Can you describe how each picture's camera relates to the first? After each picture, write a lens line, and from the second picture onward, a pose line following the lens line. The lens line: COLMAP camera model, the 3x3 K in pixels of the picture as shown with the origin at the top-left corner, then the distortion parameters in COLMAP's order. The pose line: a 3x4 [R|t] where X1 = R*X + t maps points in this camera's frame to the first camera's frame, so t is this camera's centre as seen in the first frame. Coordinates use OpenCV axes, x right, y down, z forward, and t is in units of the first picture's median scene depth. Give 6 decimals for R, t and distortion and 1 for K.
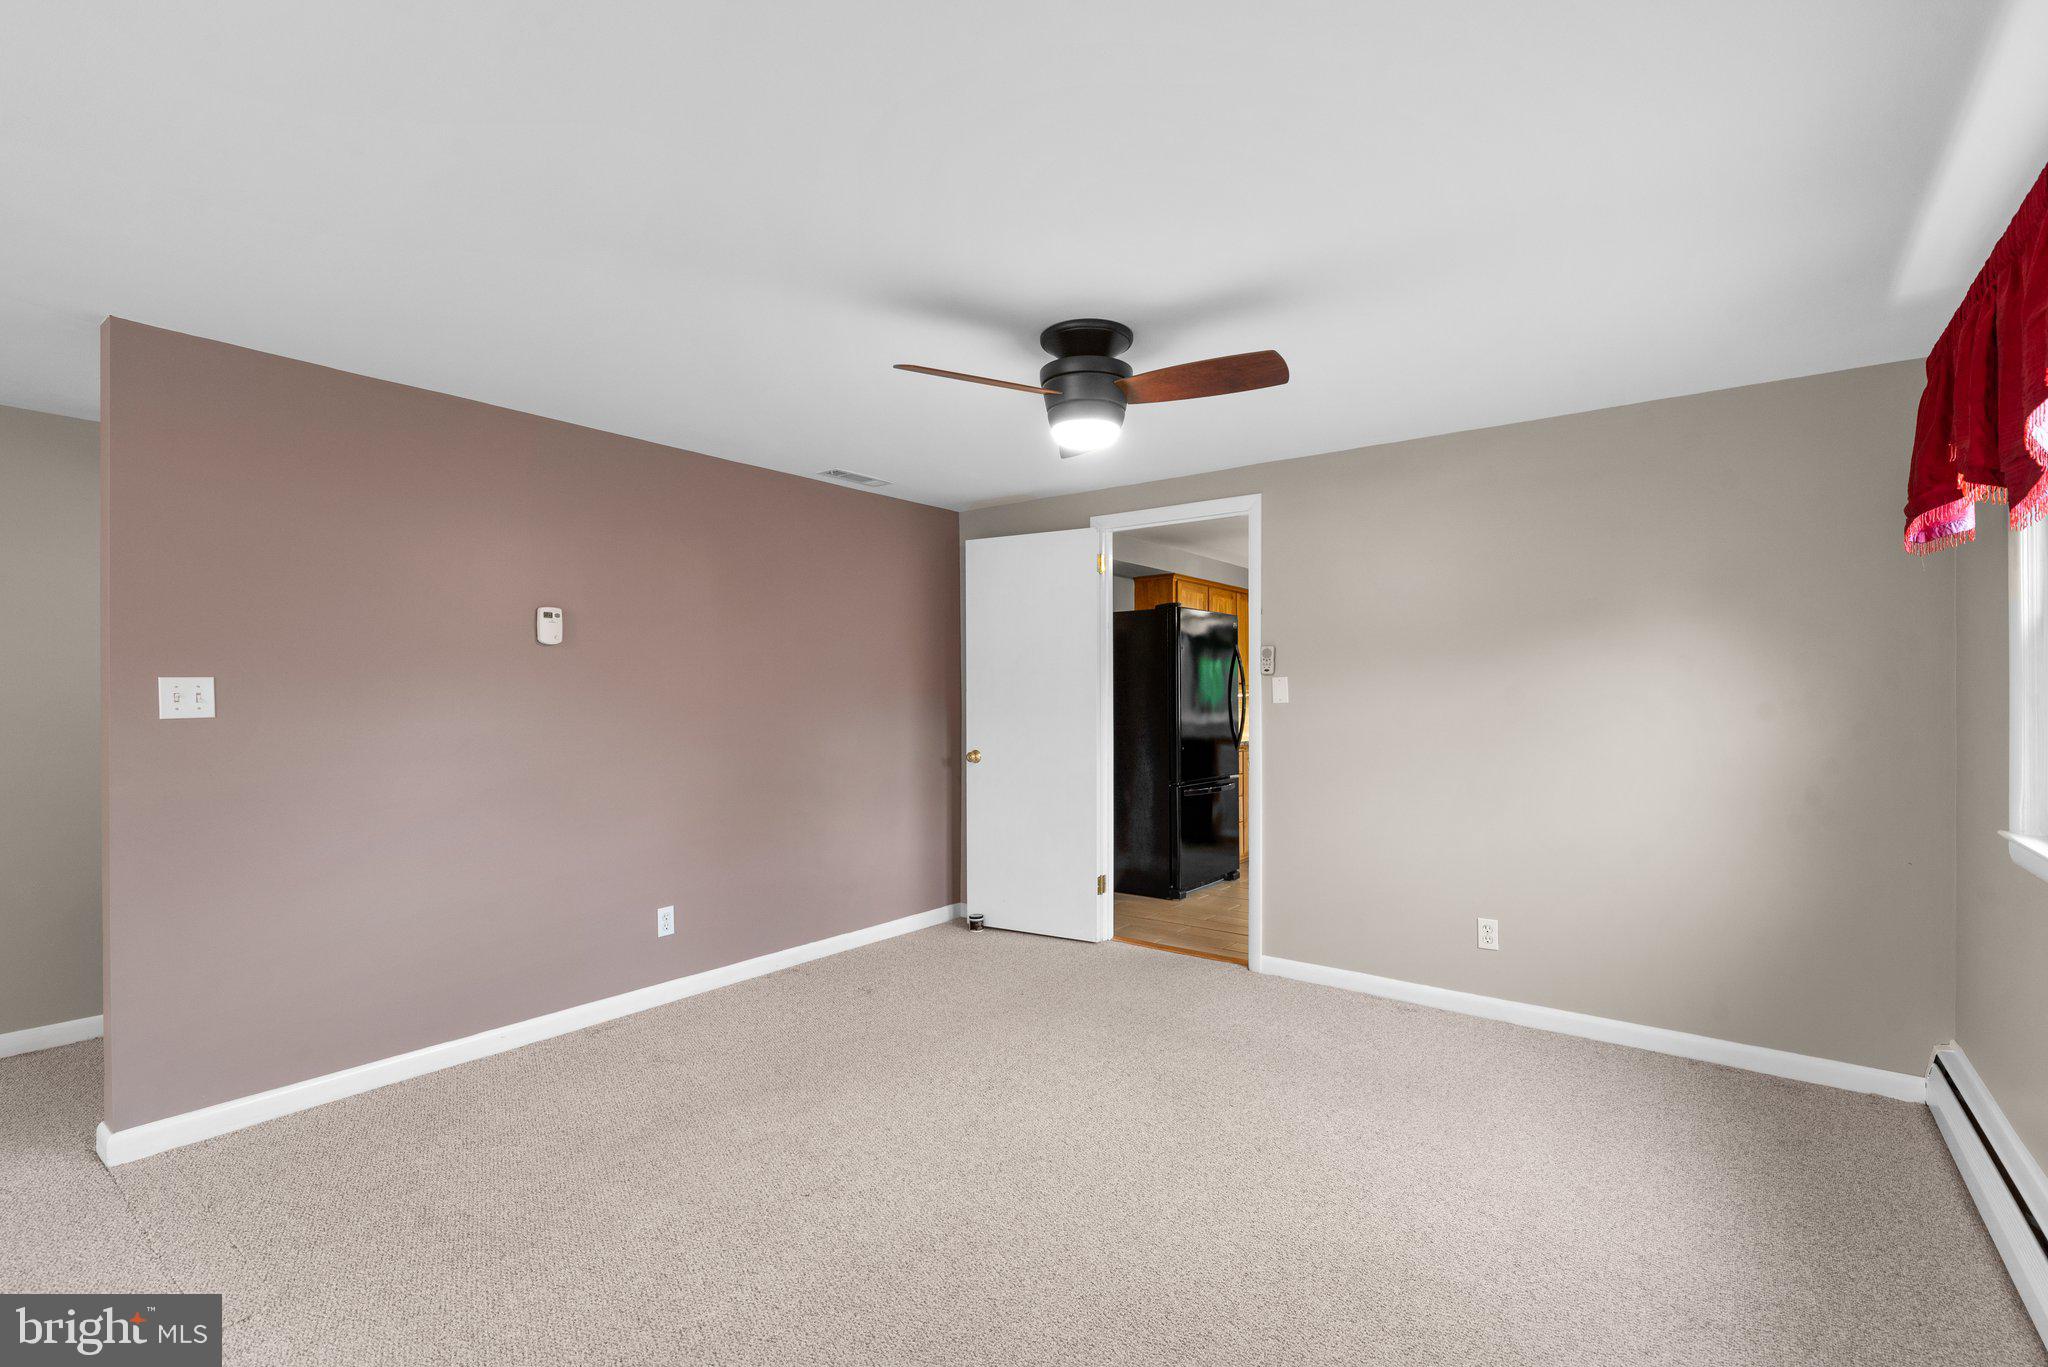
lens RADIAL K [[922.7, 0, 1030.6], [0, 922.7, 697.2], [0, 0, 1]] dist [0.000653, 0.000237]
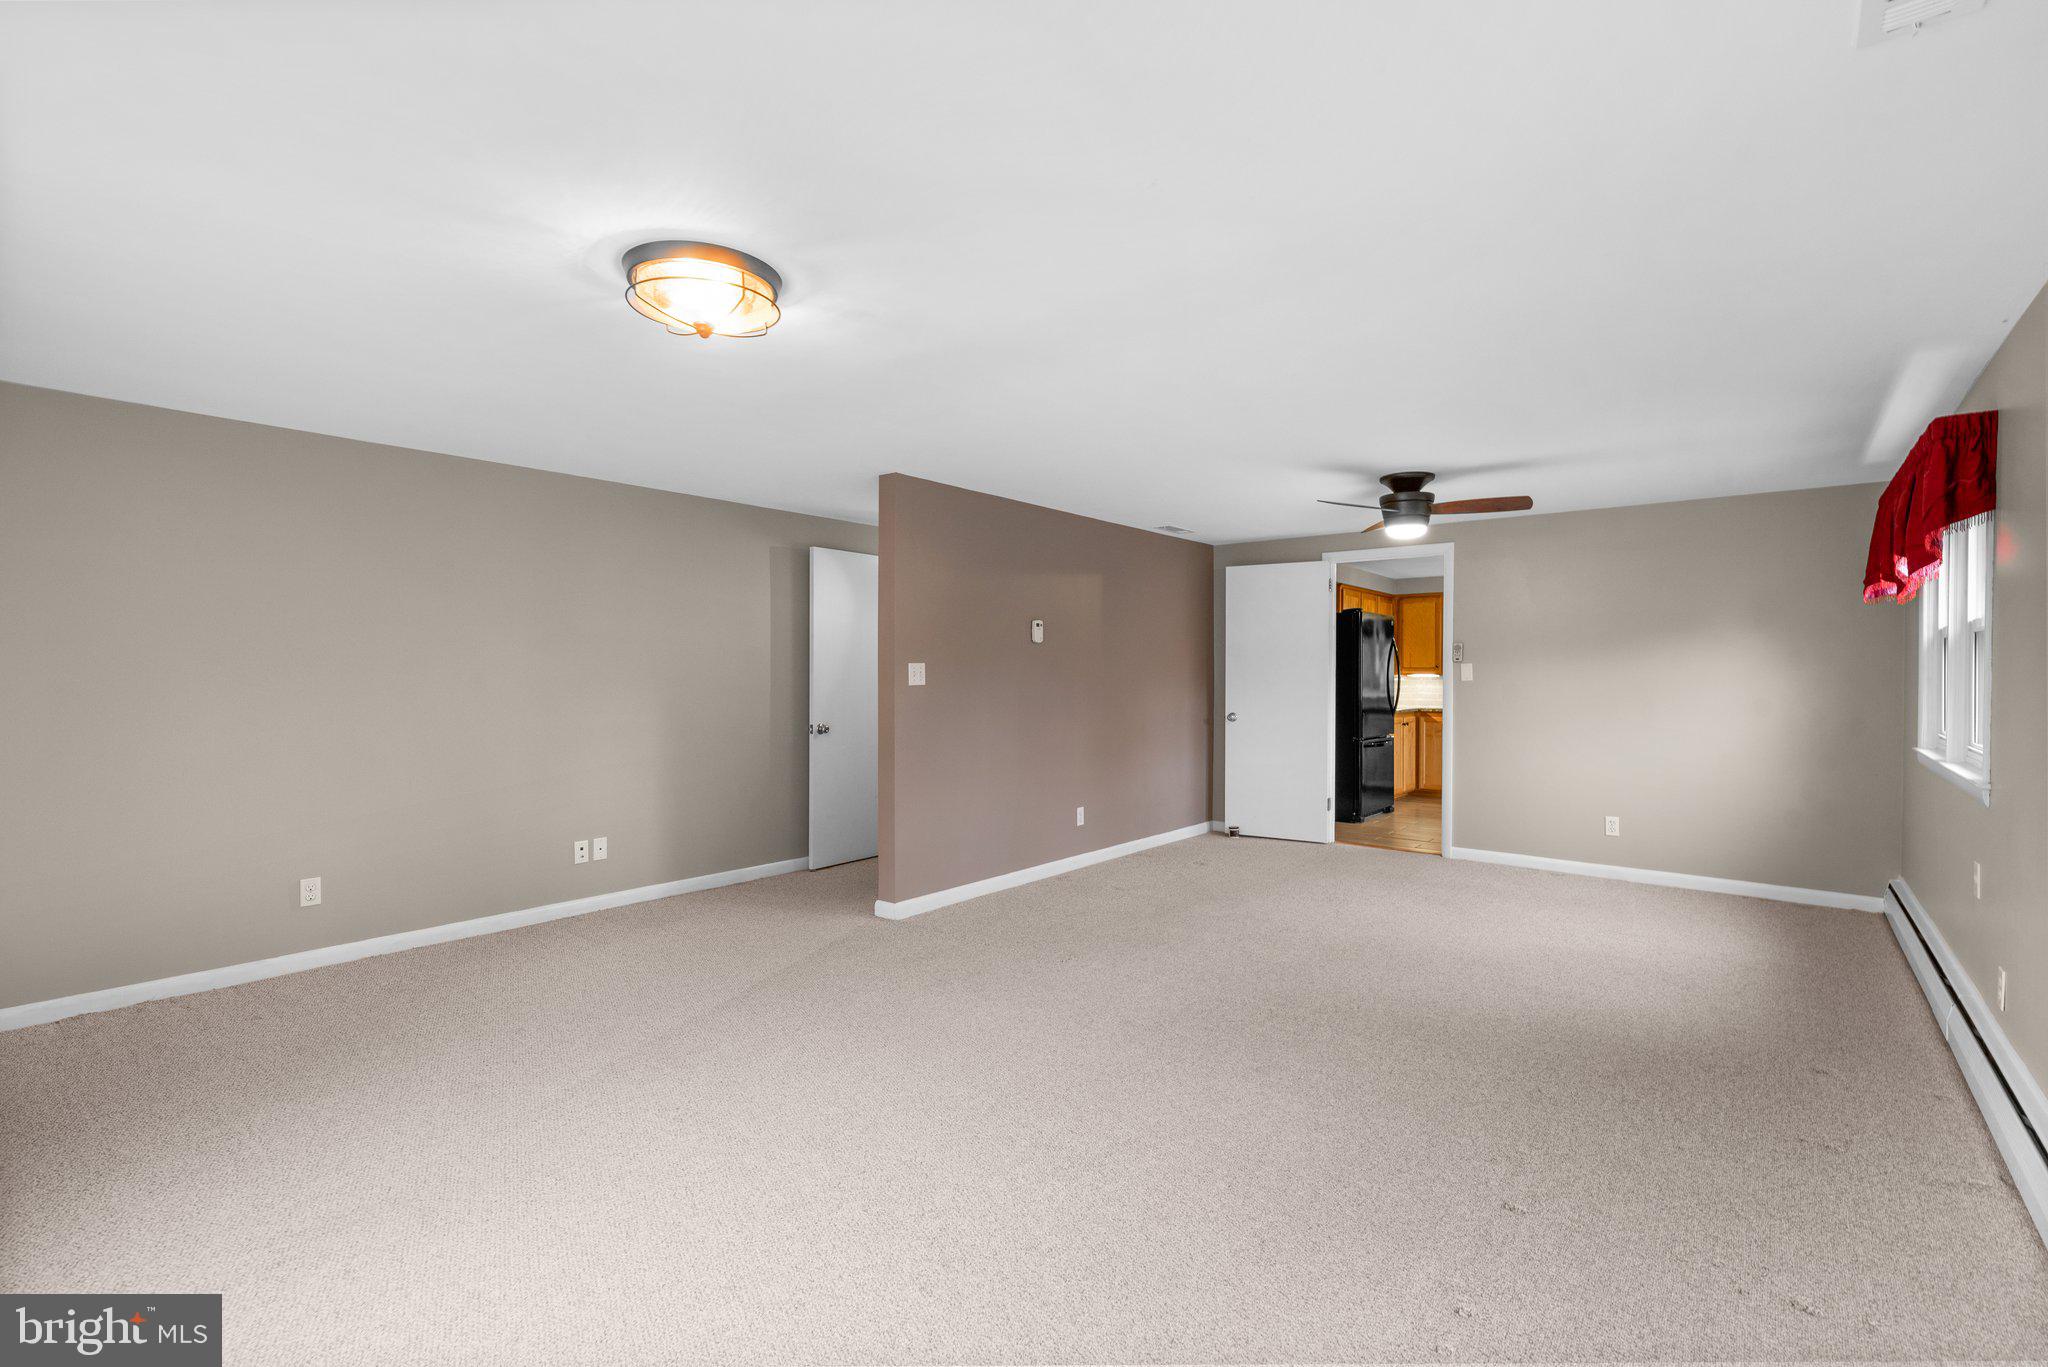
lens RADIAL K [[922.7, 0, 1019.6], [0, 922.7, 685.7], [0, 0, 1]] dist [0.000653, 0.000237]
pose [[0.999369, 0.004565, -0.035219, -0.468880], [-0.004223, 0.999943, 0.009764, 0.003038], [0.035262, -0.009609, 0.999332, -0.620938]]
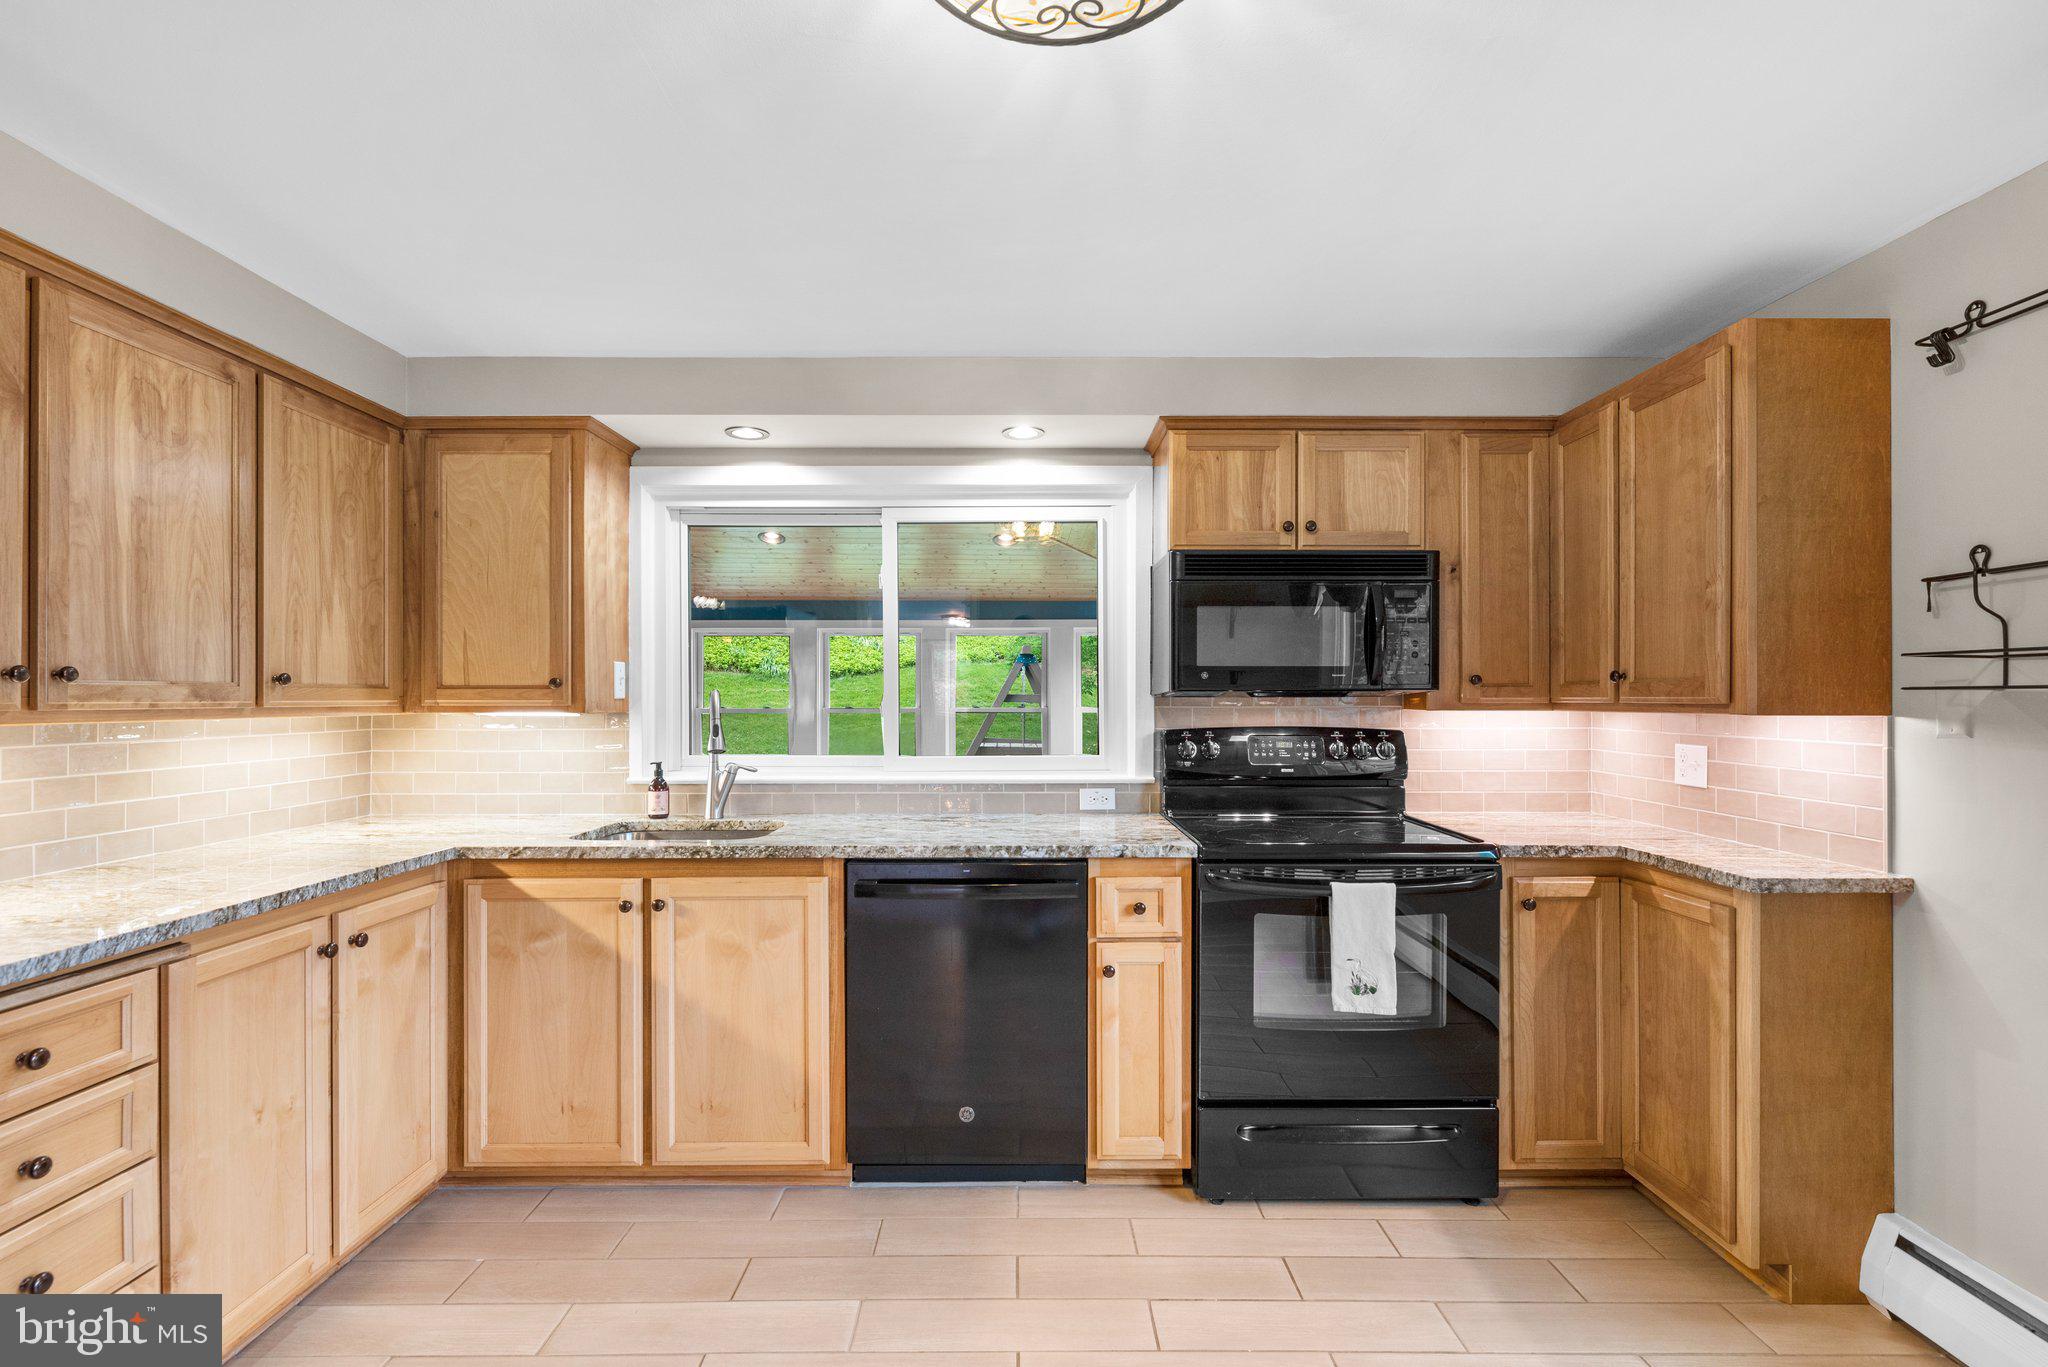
lens RADIAL K [[922.7, 0, 1030.8], [0, 922.7, 699.1], [0, 0, 1]] dist [0.000653, 0.000237]
pose [[0.787400, -0.000833, 0.616442, 0.475552], [0.002396, 0.999996, -0.001709, -0.015385], [-0.616438, 0.002823, 0.787399, 1.250044]]
